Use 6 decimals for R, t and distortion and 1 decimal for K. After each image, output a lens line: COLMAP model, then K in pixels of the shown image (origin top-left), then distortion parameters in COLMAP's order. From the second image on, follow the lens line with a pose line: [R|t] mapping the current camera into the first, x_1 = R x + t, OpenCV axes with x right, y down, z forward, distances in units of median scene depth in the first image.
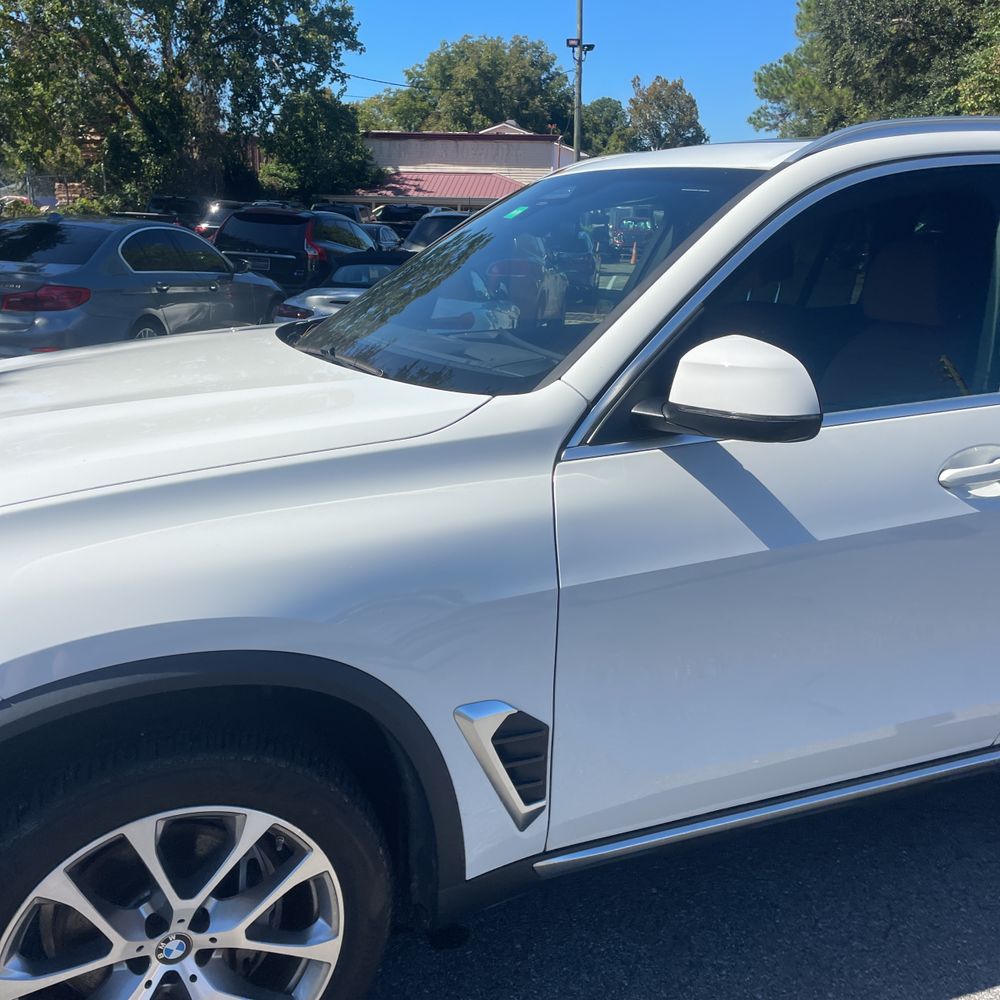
lens RADIAL K [[1016.5, 0, 479.0], [0, 1016.5, 501.1], [0, 0, 1]] dist [0.108495, -0.181599]
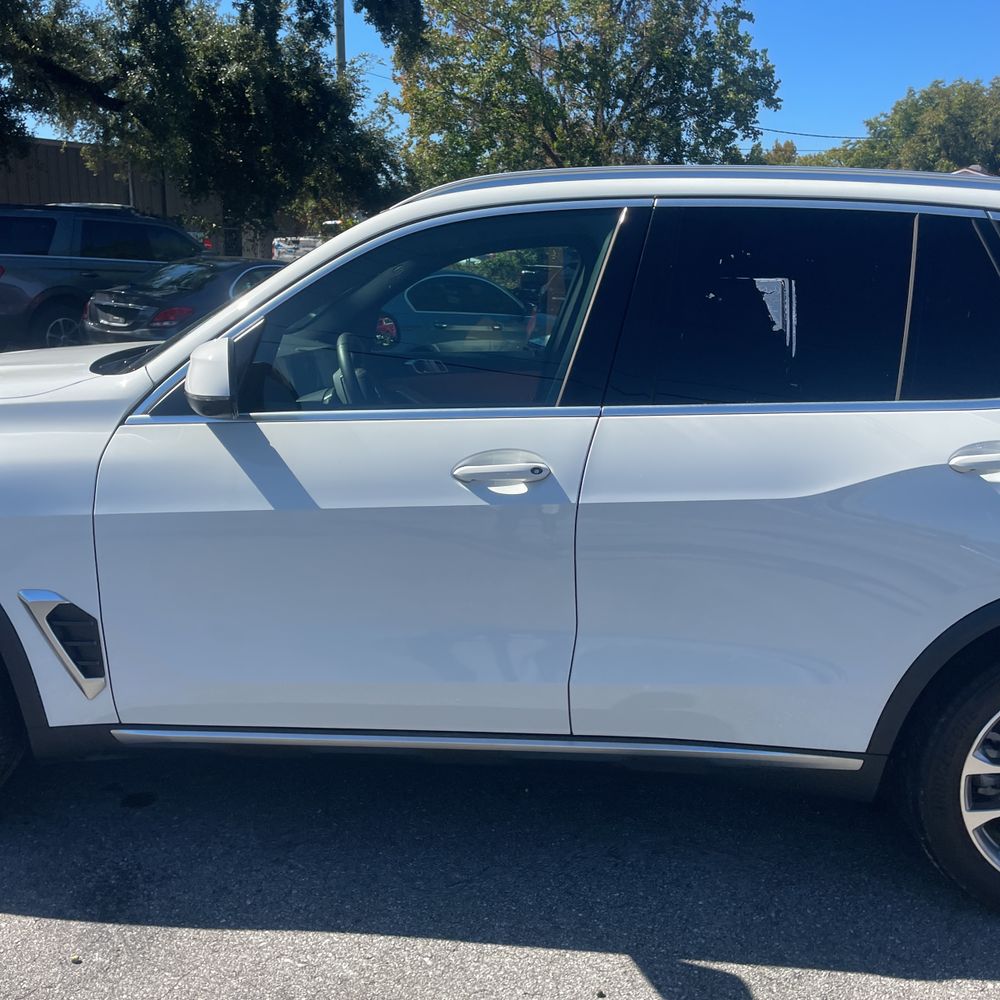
lens RADIAL K [[1009.0, 0, 491.4], [0, 1009.0, 474.1], [0, 0, 1]] dist [0.109751, -0.158412]
pose [[0.909908, 0.087508, -0.405476, 0.070119], [-0.115843, 0.992210, -0.045822, 0.002047], [0.398307, 0.088665, 0.912957, -0.002753]]
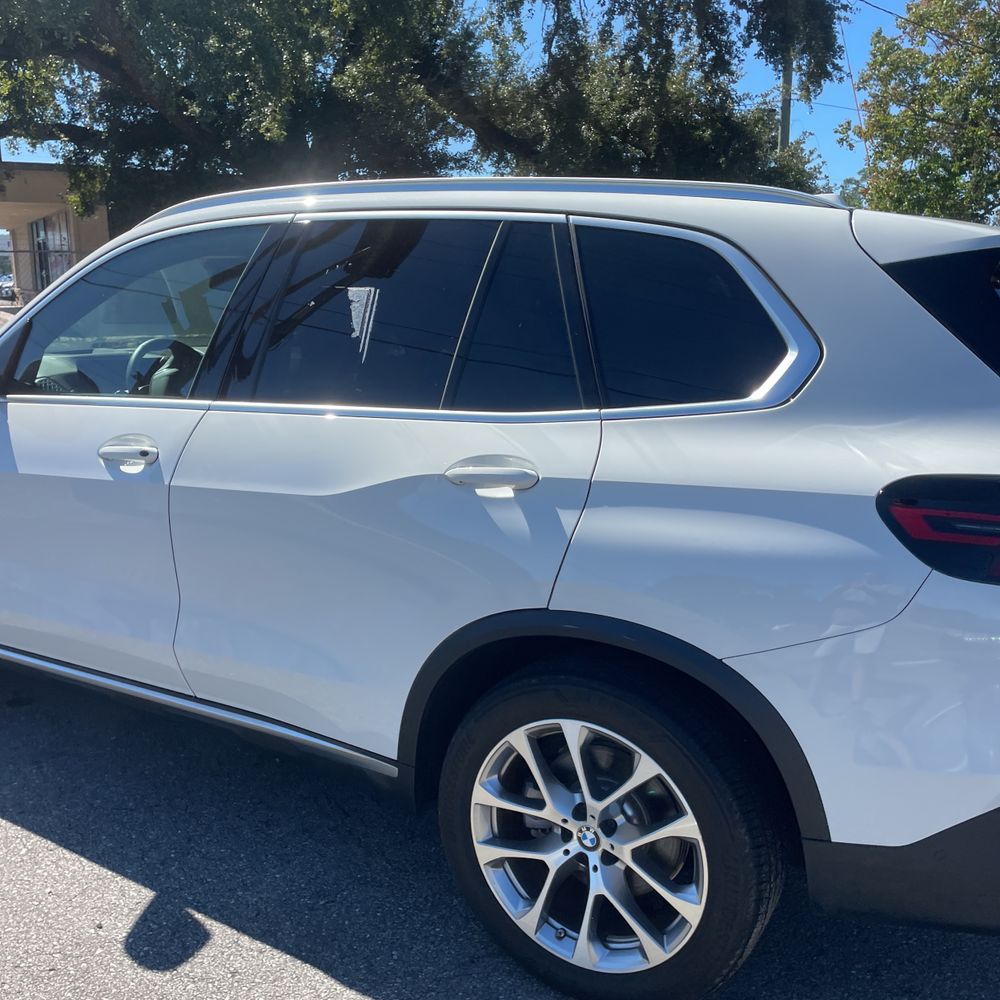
lens RADIAL K [[1006.2, 0, 481.5], [0, 1006.2, 495.0], [0, 0, 1]] dist [0.096808, -0.139412]
pose [[0.601991, 0.149410, -0.784400, 0.134350], [-0.216714, 0.976038, 0.019595, -0.007396], [0.768532, 0.158195, 0.619946, 0.040310]]
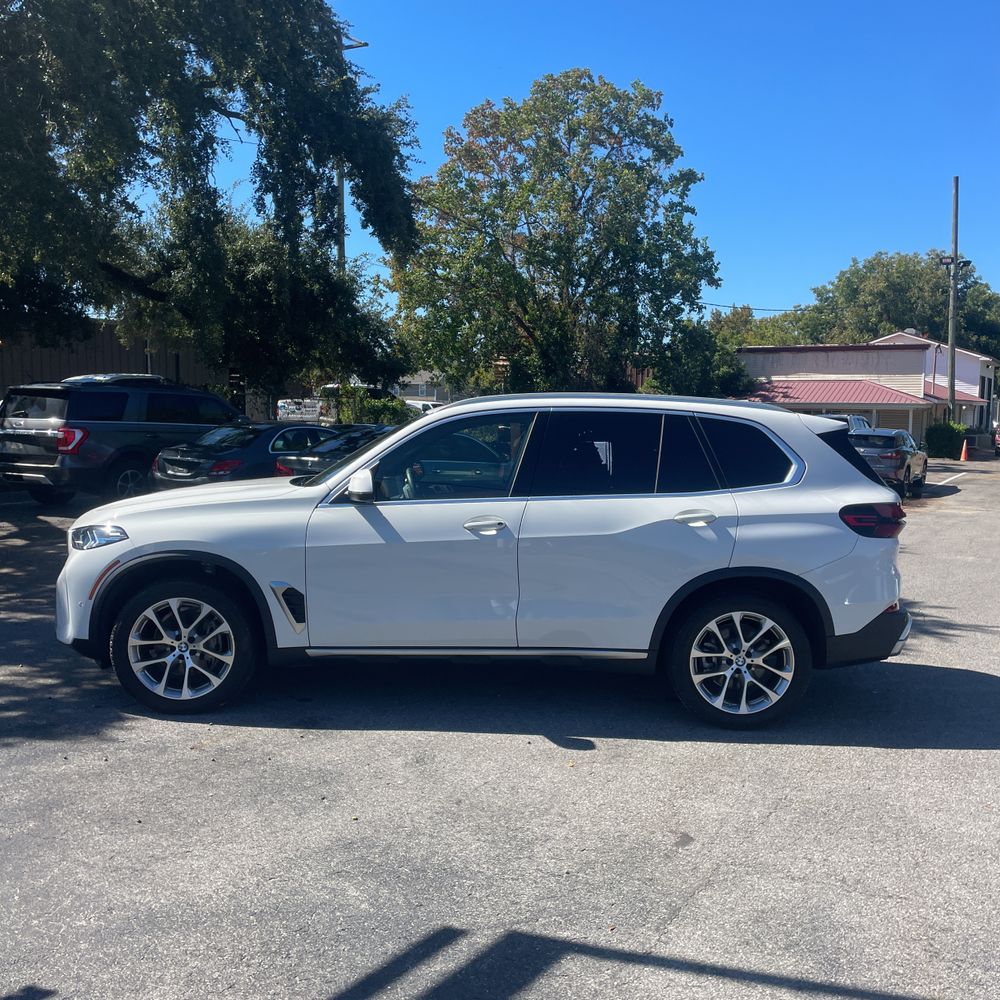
lens RADIAL K [[1012.5, 0, 495.3], [0, 1012.5, 498.9], [0, 0, 1]] dist [0.104215, -0.150174]
pose [[0.919889, 0.027428, -0.391219, 0.114188], [-0.101804, 0.980056, -0.170665, 0.025838], [0.378735, 0.196821, 0.904335, -0.100965]]
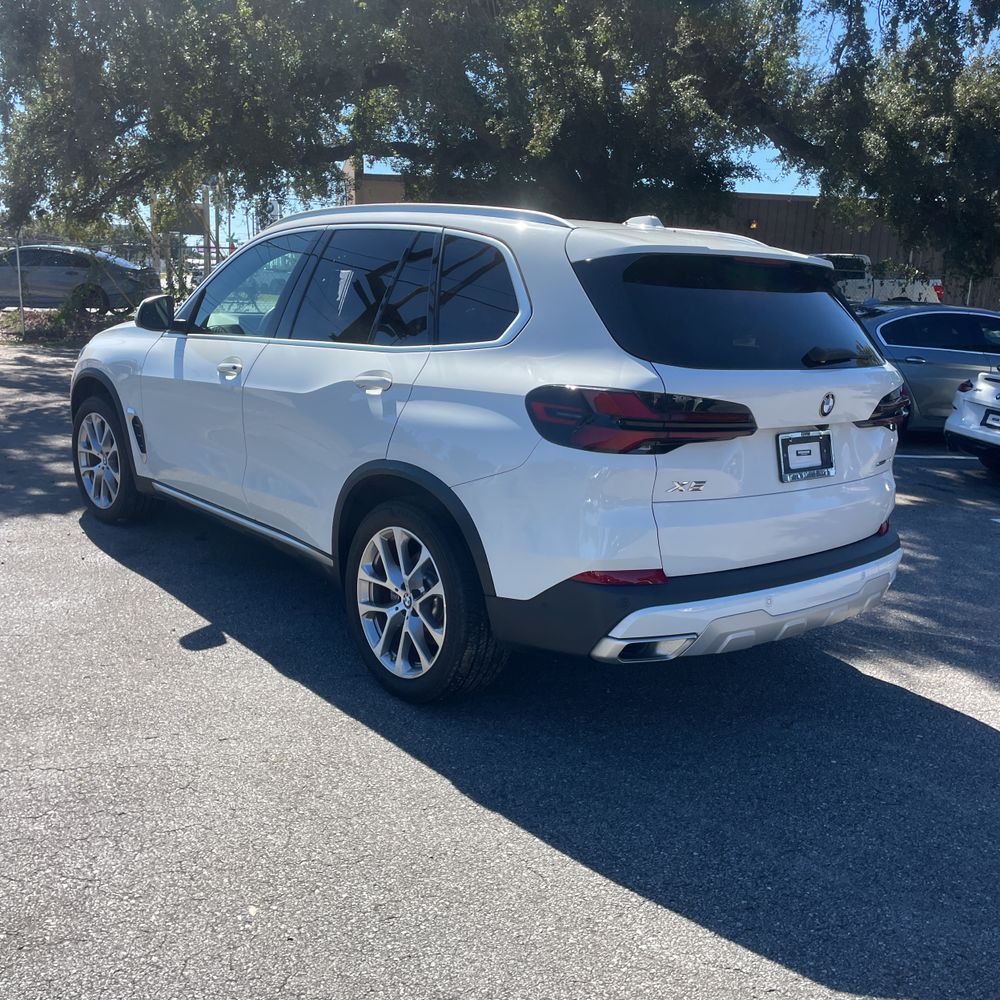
lens RADIAL K [[999.7, 0, 499.1], [0, 999.7, 503.4], [0, 0, 1]] dist [0.055384, 0.003258]
pose [[0.313187, 0.200051, -0.928382, 0.203576], [-0.291360, 0.950660, 0.106562, -0.011138], [0.903893, 0.237120, 0.356021, 0.060932]]
